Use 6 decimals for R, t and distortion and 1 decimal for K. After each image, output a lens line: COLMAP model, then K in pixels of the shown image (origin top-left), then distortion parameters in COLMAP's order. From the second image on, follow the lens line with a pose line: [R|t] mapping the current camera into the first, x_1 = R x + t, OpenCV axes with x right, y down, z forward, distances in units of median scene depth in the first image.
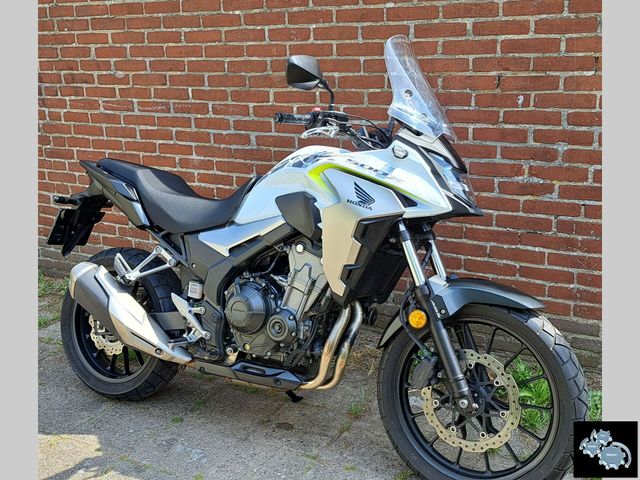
lens RADIAL K [[757.0, 0, 296.4], [0, 757.0, 241.0], [0, 0, 1]] dist [0.133346, -0.249211]
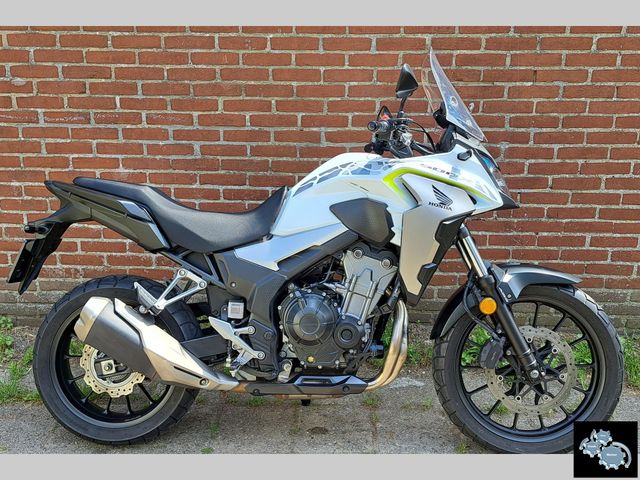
lens RADIAL K [[671.2, 0, 309.1], [0, 671.2, 234.8], [0, 0, 1]] dist [0.108315, -0.161759]
pose [[0.884540, -0.096203, 0.456436, -0.388290], [0.095216, 0.995137, 0.025223, -0.037402], [-0.456643, 0.021149, 0.889398, 0.190961]]
